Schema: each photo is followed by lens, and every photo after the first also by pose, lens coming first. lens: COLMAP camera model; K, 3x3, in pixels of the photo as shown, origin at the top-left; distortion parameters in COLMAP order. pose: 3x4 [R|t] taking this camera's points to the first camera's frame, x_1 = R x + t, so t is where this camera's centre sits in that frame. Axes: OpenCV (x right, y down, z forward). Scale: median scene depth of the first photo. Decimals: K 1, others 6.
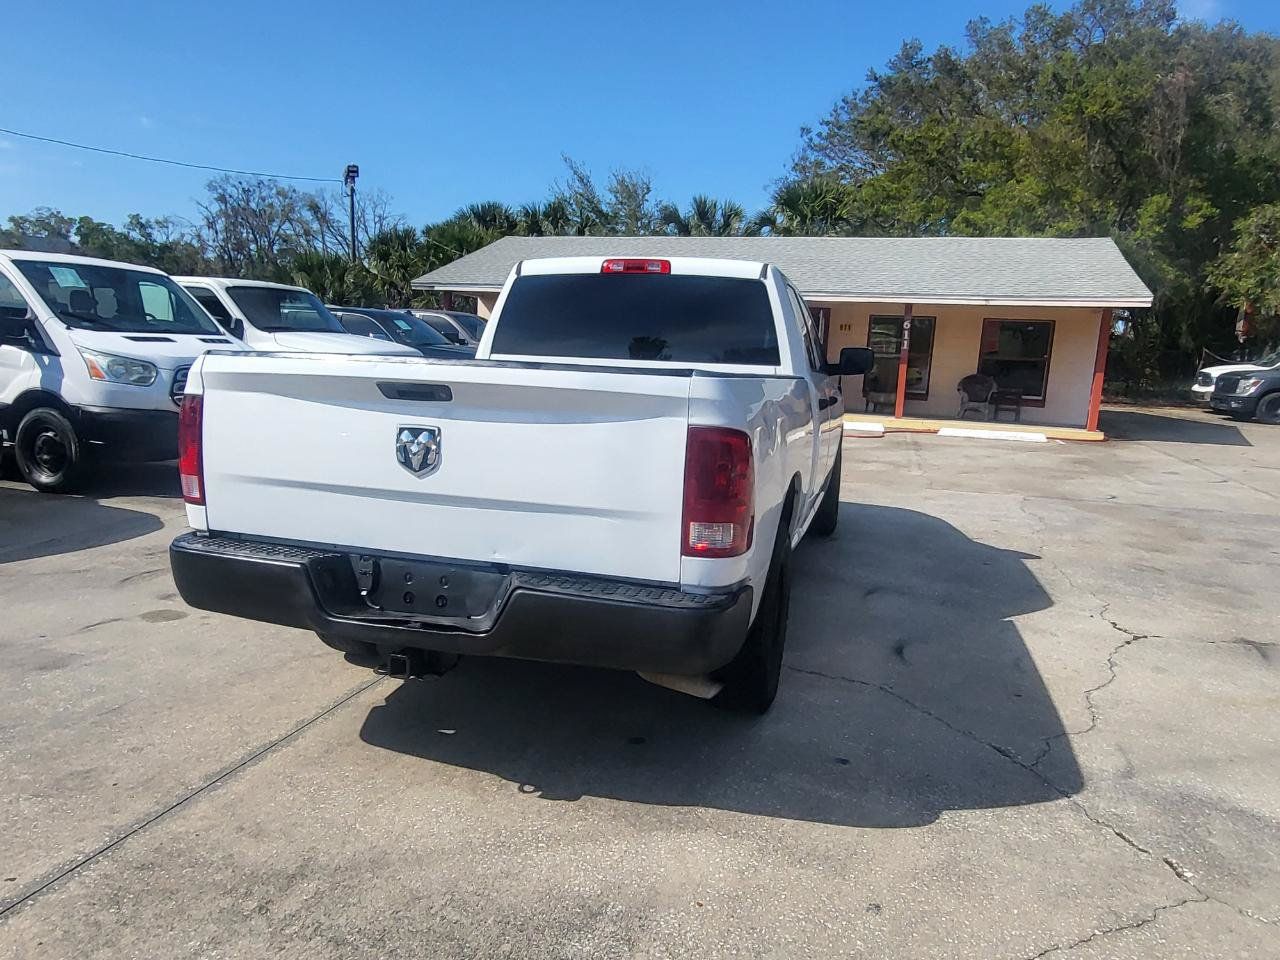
lens RADIAL K [[855.4, 0, 640.1], [0, 855.4, 540.8], [0, 0, 1]] dist [0.001082, -0.001726]
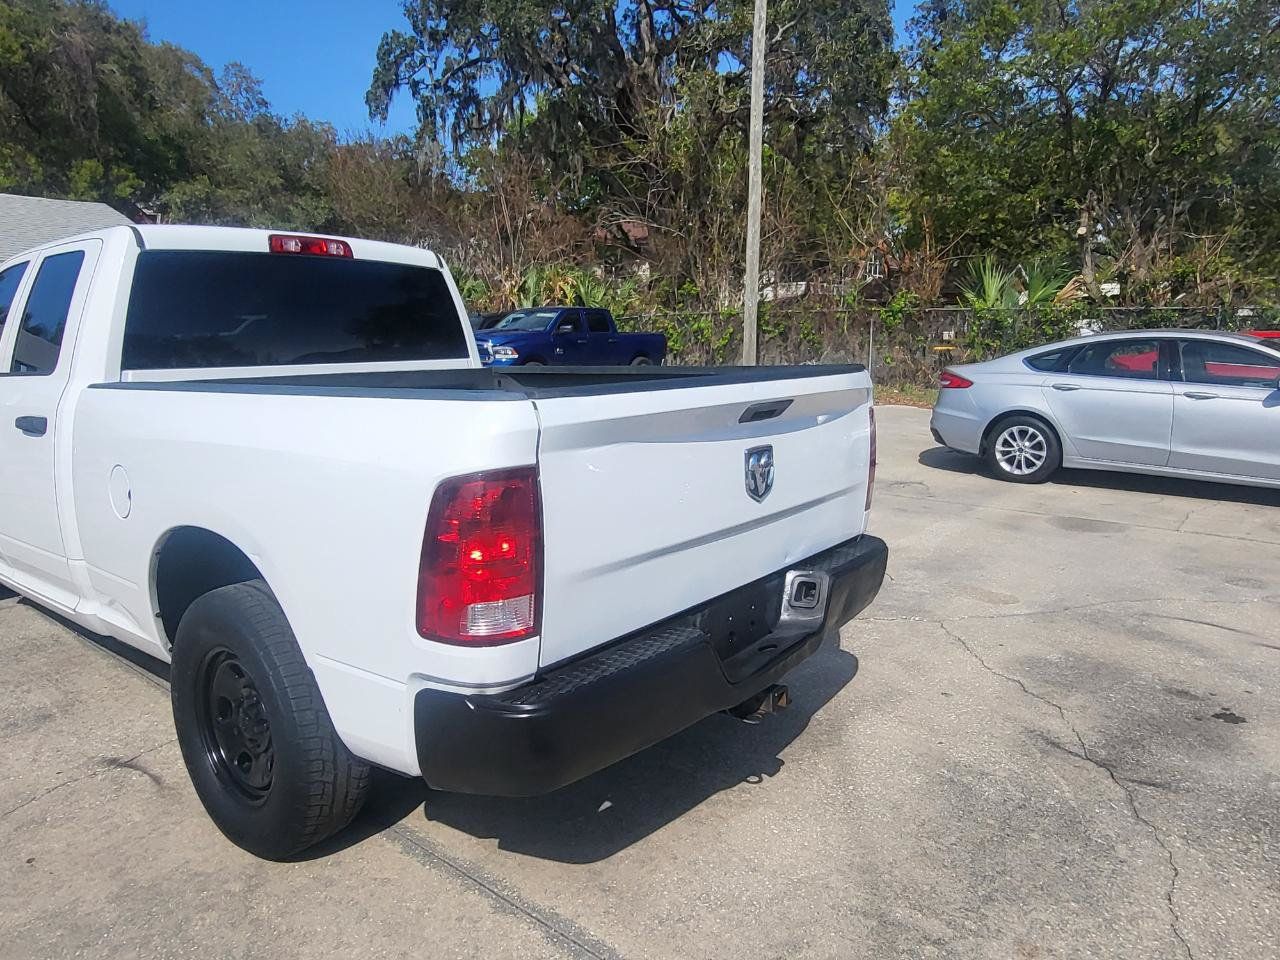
lens RADIAL K [[855.4, 0, 640.1], [0, 855.4, 540.8], [0, 0, 1]] dist [0.001082, -0.001726]
pose [[0.382548, -0.256885, 0.887506, -0.159839], [0.222260, 0.957950, 0.181472, -0.032010], [-0.896804, 0.127835, 0.423557, 0.100248]]
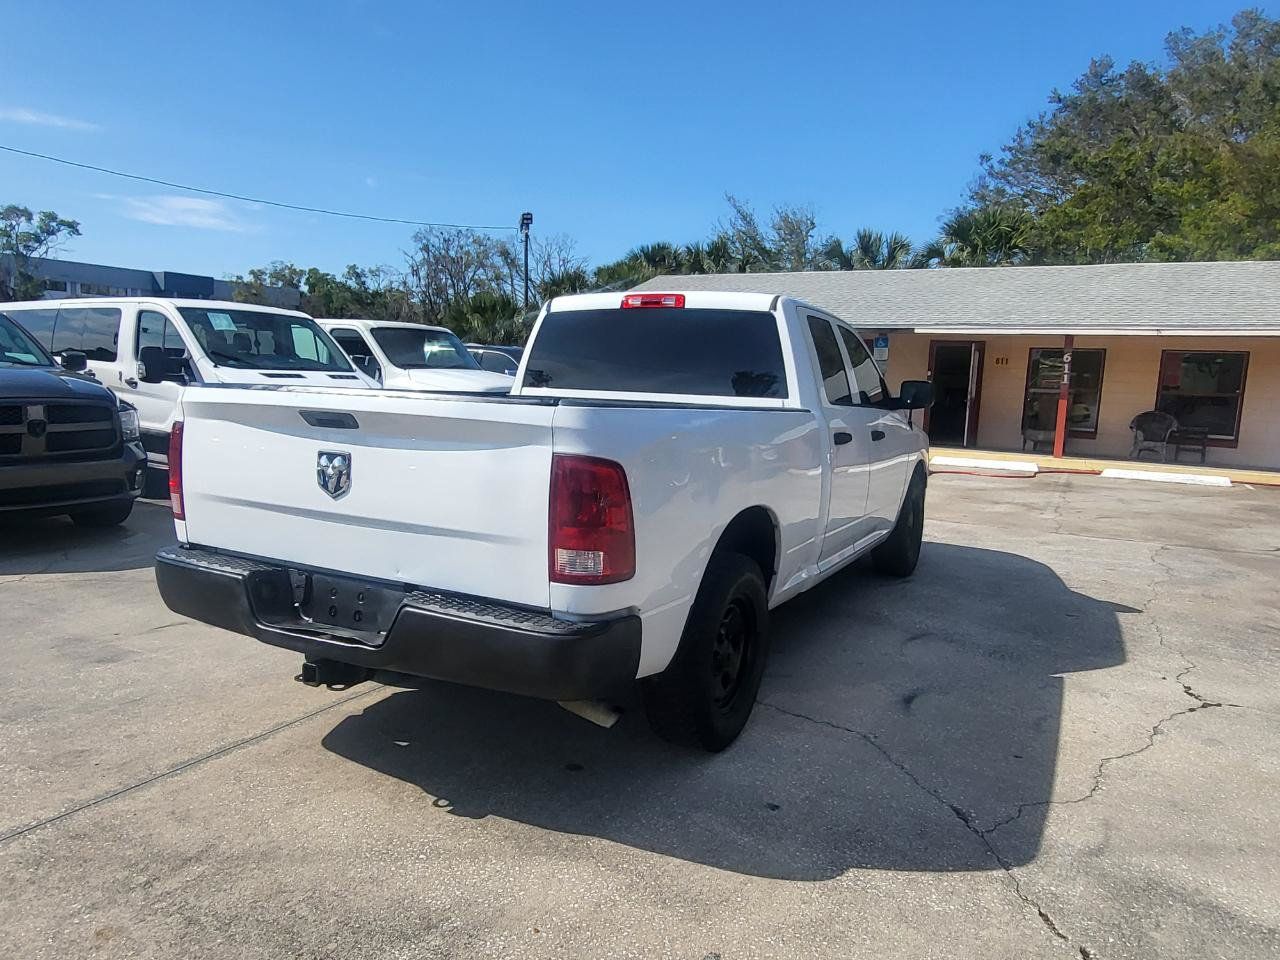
lens RADIAL K [[858.0, 0, 643.2], [0, 858.0, 544.1], [0, 0, 1]] dist [-0.000713, -0.003267]
pose [[0.979637, 0.034801, -0.197736, 0.046611], [-0.042109, 0.998572, -0.032872, 0.000215], [0.196310, 0.040529, 0.979704, 0.003033]]
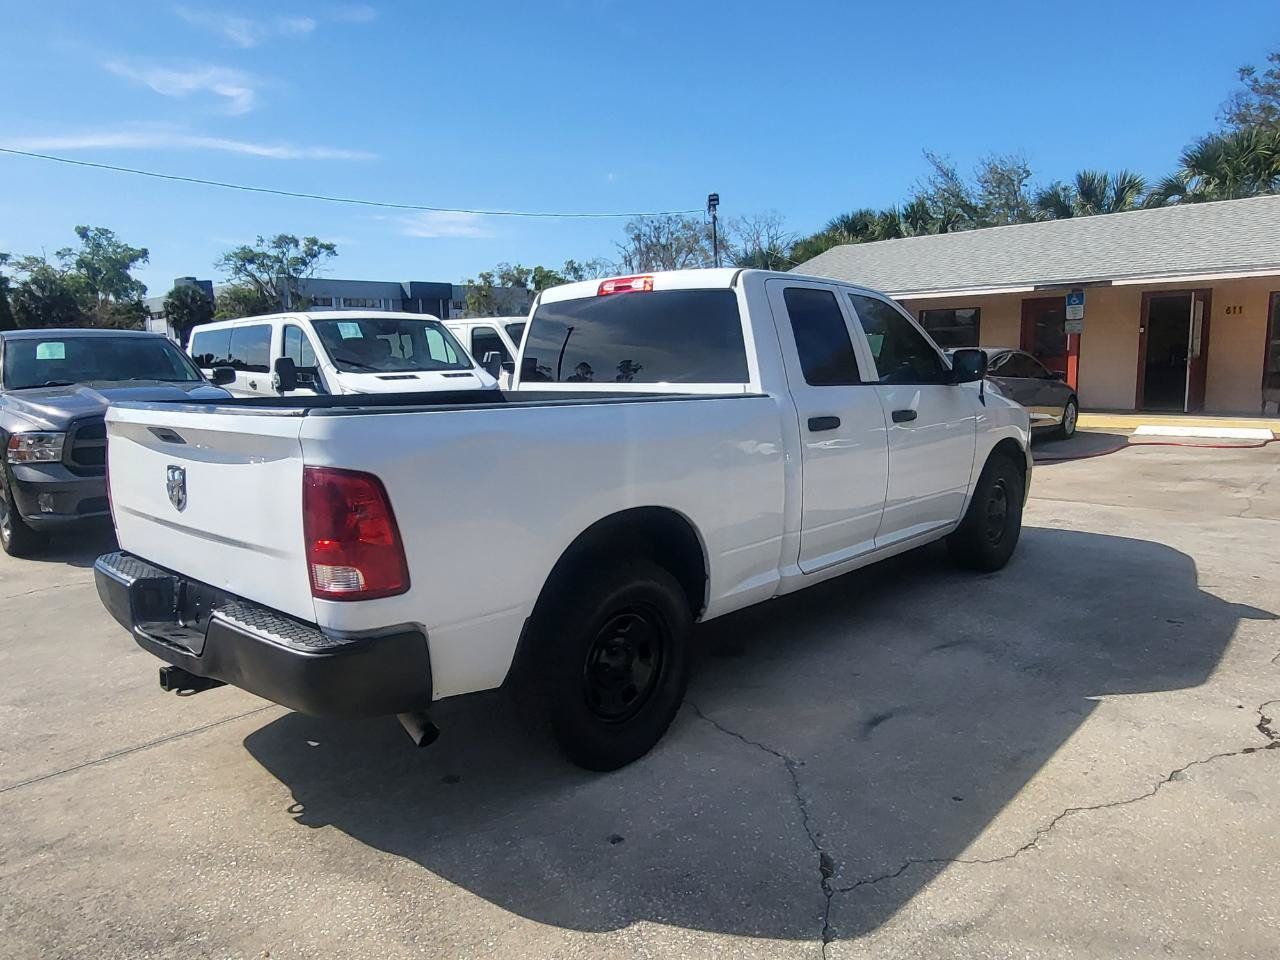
lens RADIAL K [[868.0, 0, 642.1], [0, 868.0, 520.0], [0, 0, 1]] dist [0.002651, -0.004372]
pose [[0.895449, 0.023233, -0.444558, 0.109914], [-0.040125, 0.998785, -0.028624, -0.007230], [0.443353, 0.043469, 0.895293, 0.034874]]
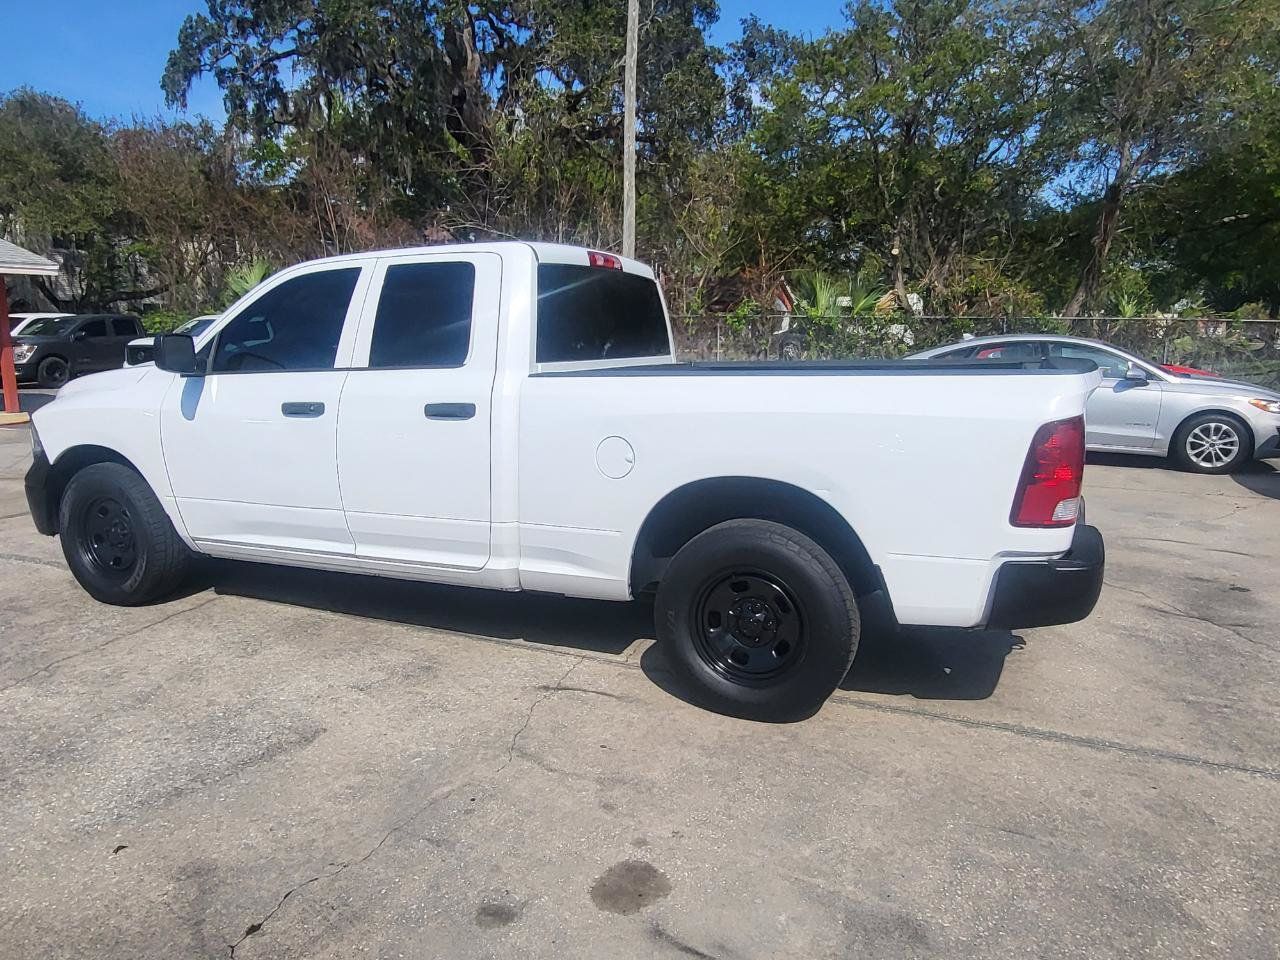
lens RADIAL K [[855.4, 0, 640.1], [0, 855.4, 540.8], [0, 0, 1]] dist [0.001082, -0.001726]
pose [[0.111499, -0.267987, 0.956949, -0.243427], [0.224255, 0.944900, 0.238484, -0.059039], [-0.968131, 0.188010, 0.165453, 0.208164]]
